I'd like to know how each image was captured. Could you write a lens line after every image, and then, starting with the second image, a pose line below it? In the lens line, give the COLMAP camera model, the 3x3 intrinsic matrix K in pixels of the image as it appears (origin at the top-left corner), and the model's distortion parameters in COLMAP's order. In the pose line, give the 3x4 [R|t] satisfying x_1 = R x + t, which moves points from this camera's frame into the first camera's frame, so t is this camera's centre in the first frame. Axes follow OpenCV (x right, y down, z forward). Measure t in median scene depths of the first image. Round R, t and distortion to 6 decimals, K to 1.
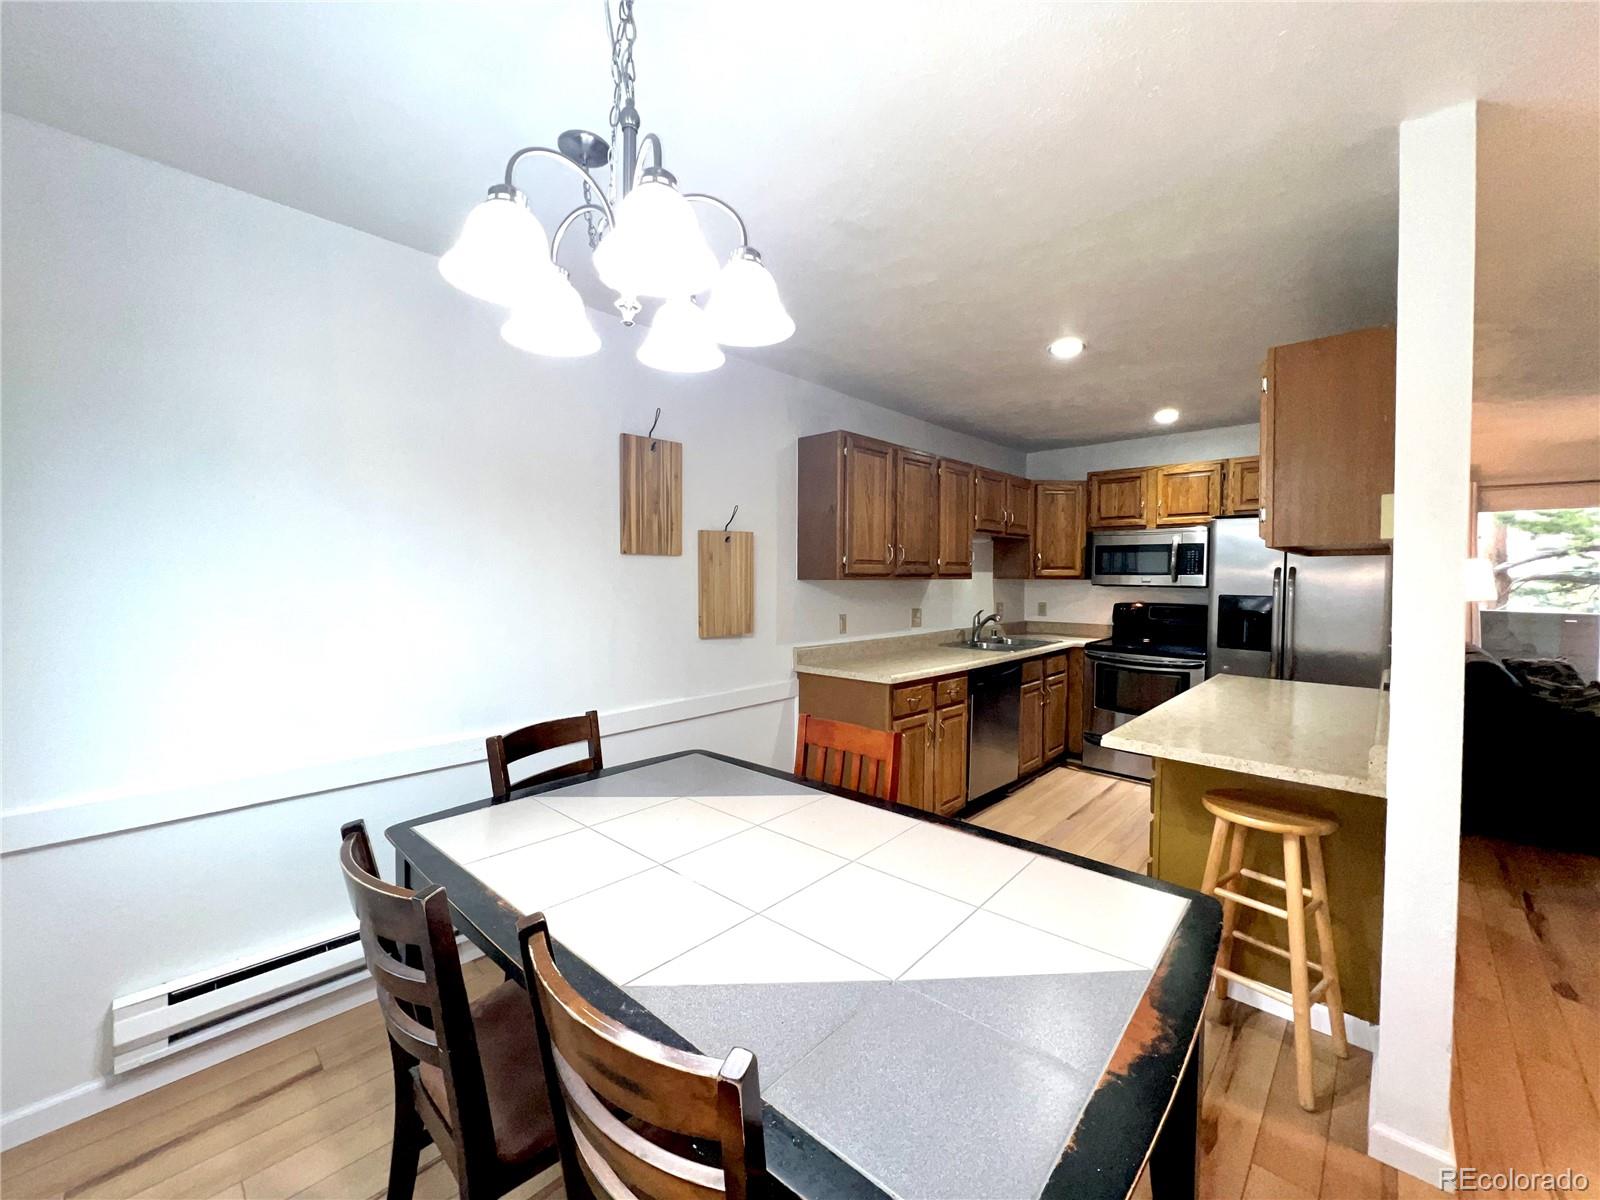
lens RADIAL K [[639.5, 0, 794.2], [0, 639.5, 593.3], [0, 0, 1]] dist [-0.002067, 0.000270]
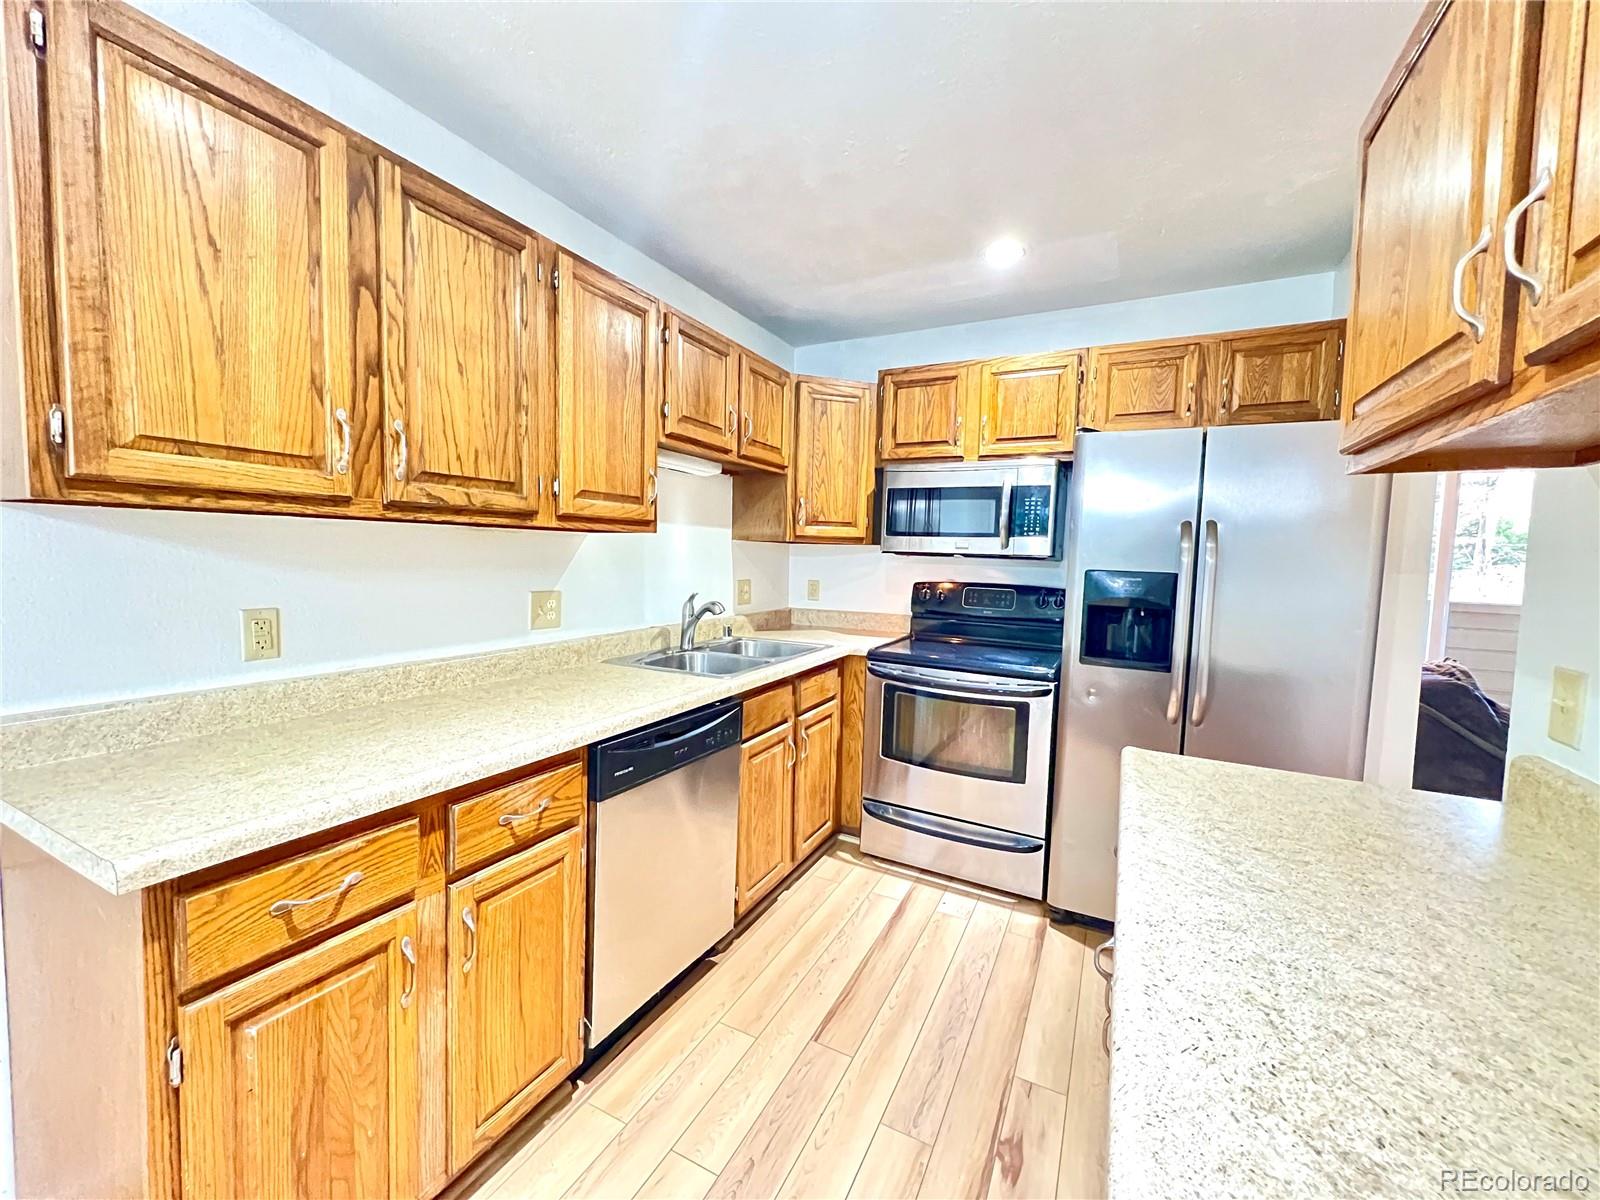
lens RADIAL K [[639.5, 0, 798.4], [0, 639.5, 596.4], [0, 0, 1]] dist [-0.002067, 0.000270]
pose [[0.959438, 0.000372, 0.281921, 0.288342], [-0.012733, 0.999036, 0.042012, 0.006078], [-0.281634, -0.043898, 0.958517, 0.575753]]
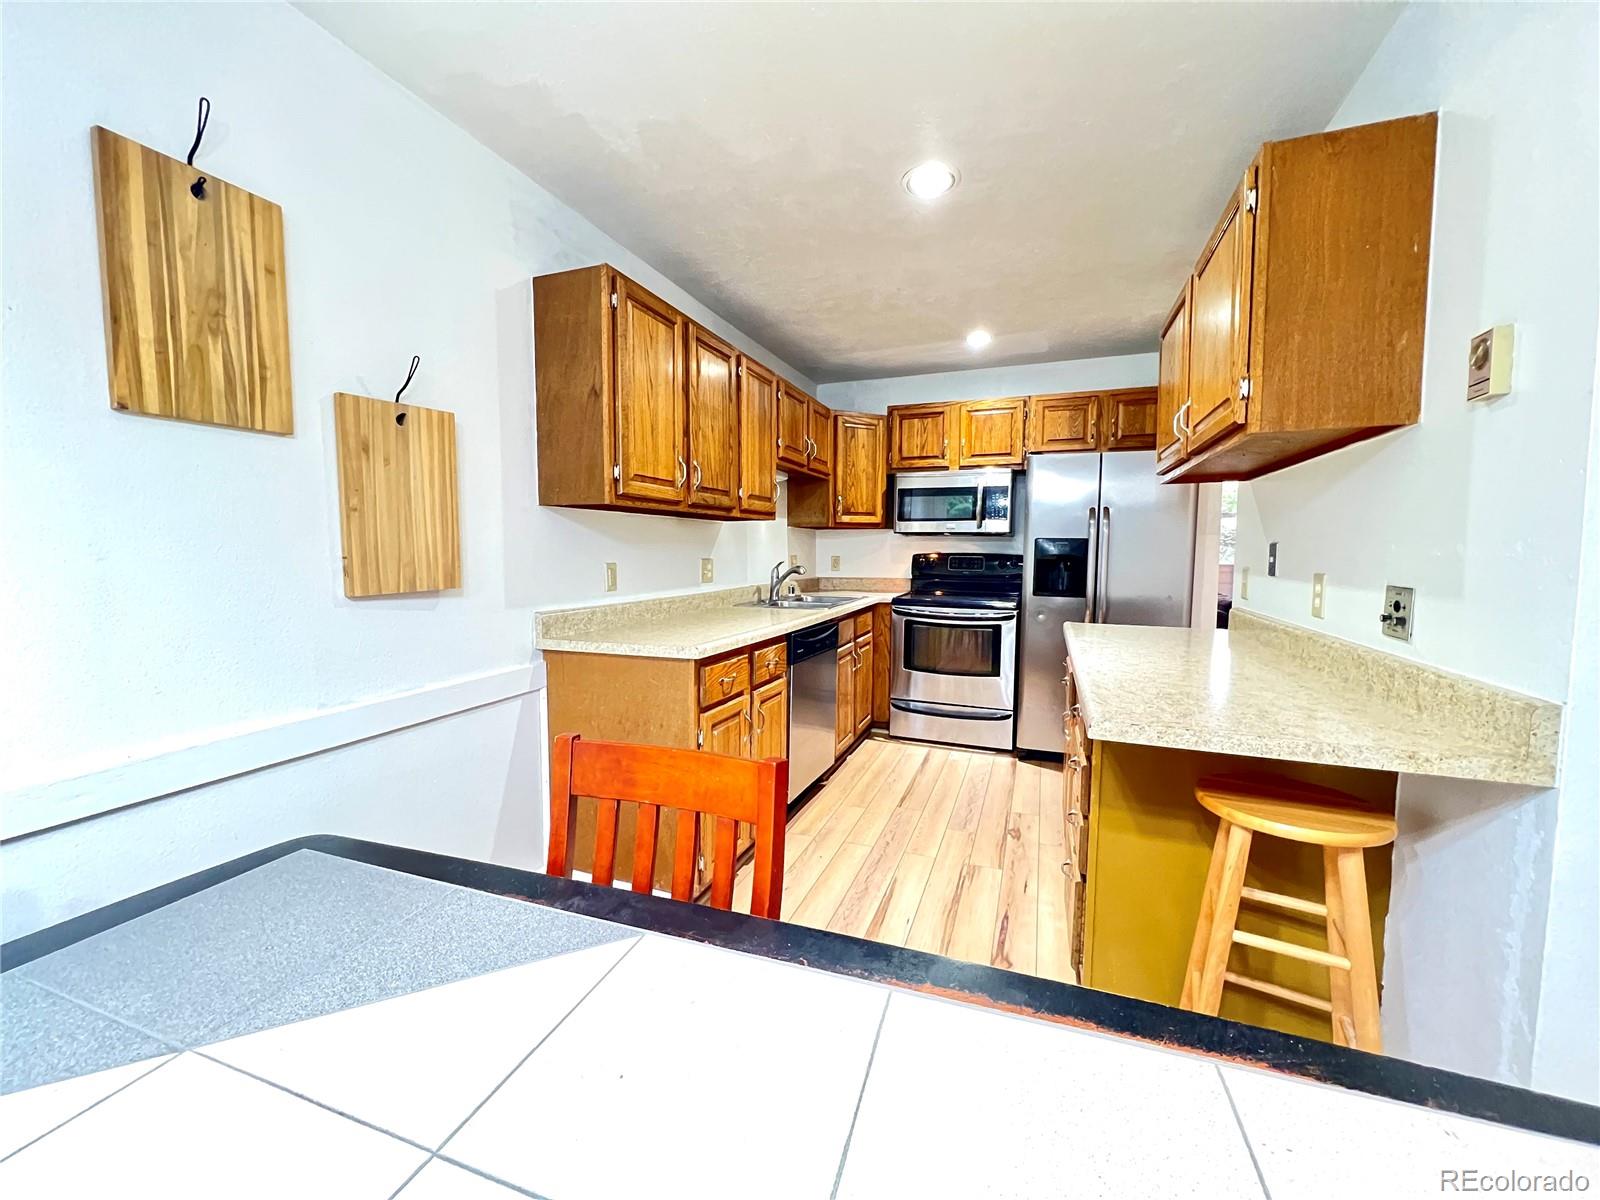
lens RADIAL K [[639.5, 0, 798.6], [0, 639.5, 594.5], [0, 0, 1]] dist [-0.002067, 0.000270]
pose [[0.923360, -0.029033, 0.382837, -0.002340], [0.011579, 0.998789, 0.047819, 0.038268], [-0.383762, -0.039722, 0.922578, 0.301531]]
